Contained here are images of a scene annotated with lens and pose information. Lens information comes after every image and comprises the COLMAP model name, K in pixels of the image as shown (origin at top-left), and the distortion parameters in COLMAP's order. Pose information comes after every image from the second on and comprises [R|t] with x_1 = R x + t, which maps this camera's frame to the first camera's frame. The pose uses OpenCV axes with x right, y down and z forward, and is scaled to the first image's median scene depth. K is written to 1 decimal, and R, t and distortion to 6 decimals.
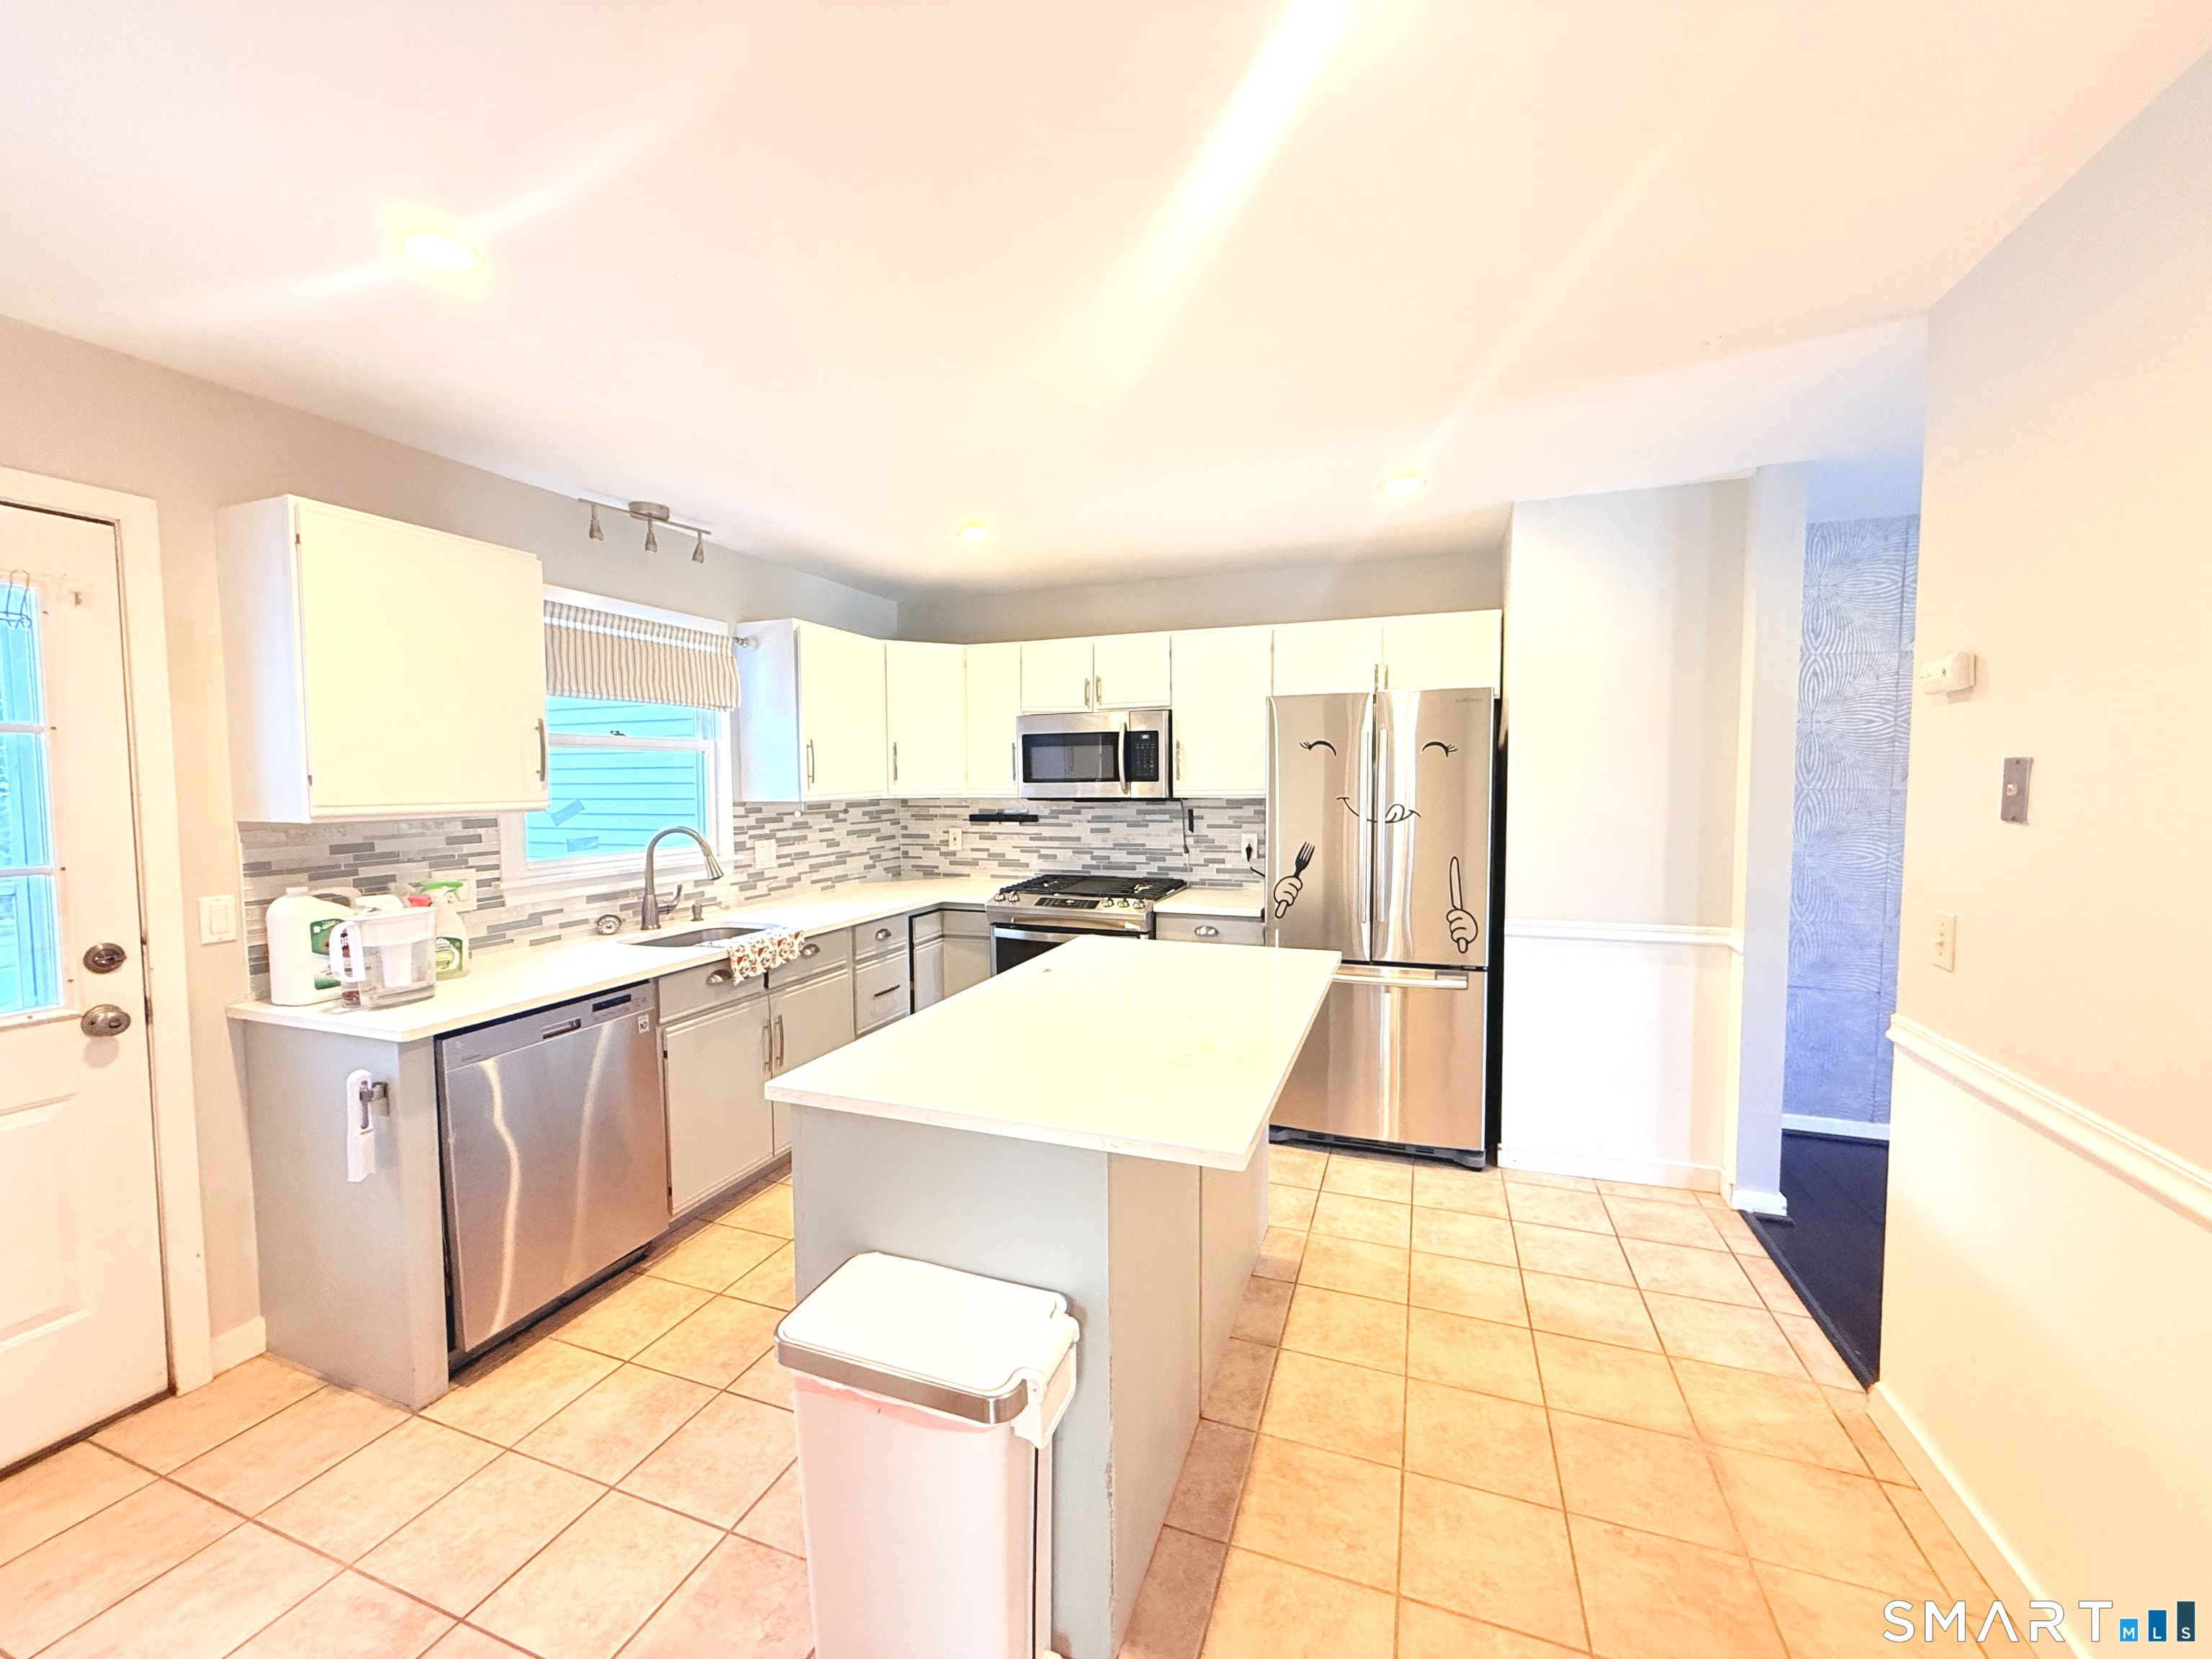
lens RADIAL K [[878.7, 0, 1099.1], [0, 878.7, 827.2], [0, 0, 1]] dist [0.000641, -0.000038]
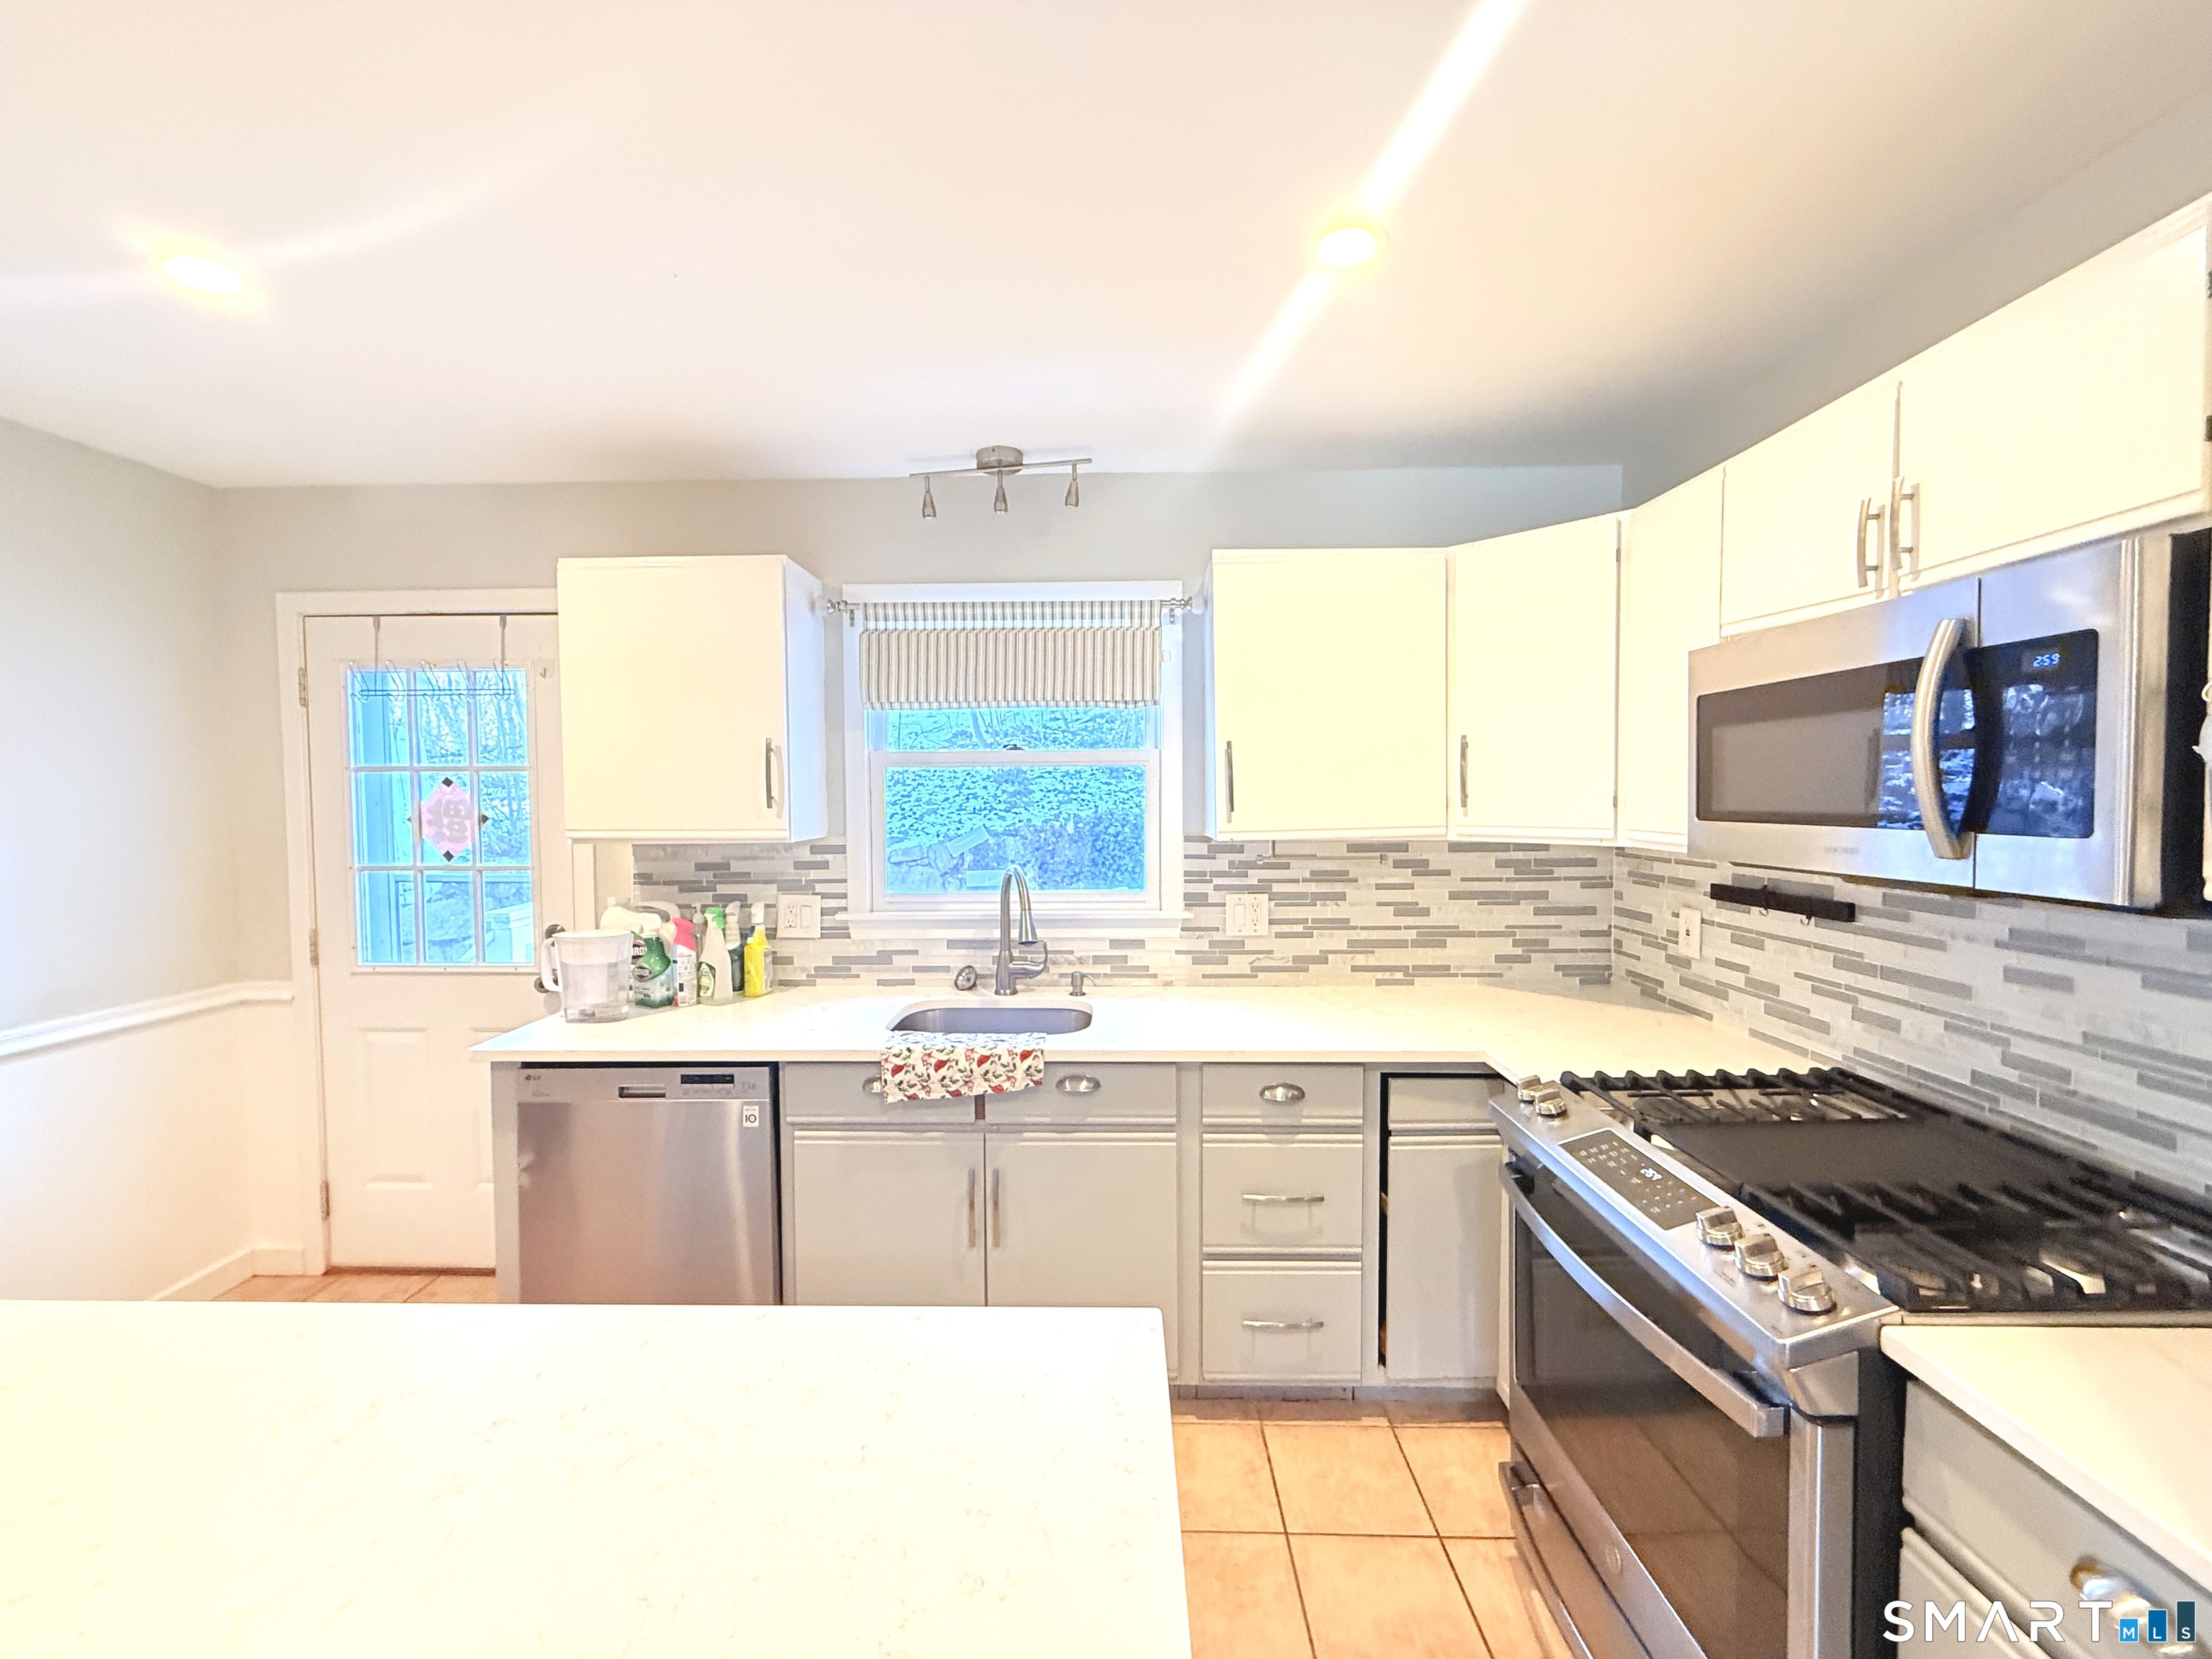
lens RADIAL K [[878.7, 0, 1099.1], [0, 878.7, 827.2], [0, 0, 1]] dist [0.000641, -0.000038]
pose [[0.329302, 0.040691, -0.943347, 0.204014], [-0.049984, 0.998421, 0.025619, -0.046044], [0.942901, 0.038716, 0.330816, 0.648613]]
